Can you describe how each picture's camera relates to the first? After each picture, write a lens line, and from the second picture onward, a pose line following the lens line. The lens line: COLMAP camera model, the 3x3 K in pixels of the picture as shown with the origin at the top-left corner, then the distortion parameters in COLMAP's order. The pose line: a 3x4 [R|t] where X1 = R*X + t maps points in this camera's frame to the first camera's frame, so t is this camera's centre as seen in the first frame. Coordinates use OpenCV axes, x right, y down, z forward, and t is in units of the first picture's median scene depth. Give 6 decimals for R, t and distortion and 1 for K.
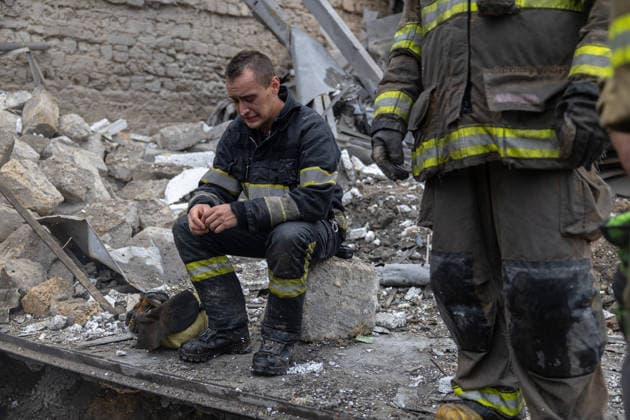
lens RADIAL K [[631.1, 0, 315.0], [0, 631.1, 210.0], [0, 0, 1]] dist [0.004544, 0.011677]
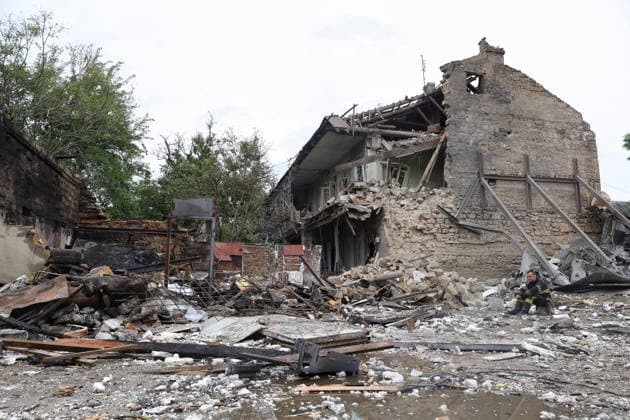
lens RADIAL K [[445.8, 0, 315.0], [0, 445.8, 210.0], [0, 0, 1]] dist [-0.002768, -0.000642]
pose [[0.753283, -0.119562, -0.646738, 0.869293], [-0.077077, 0.960513, -0.267345, 0.296488], [0.653165, 0.251234, 0.714323, -1.911645]]
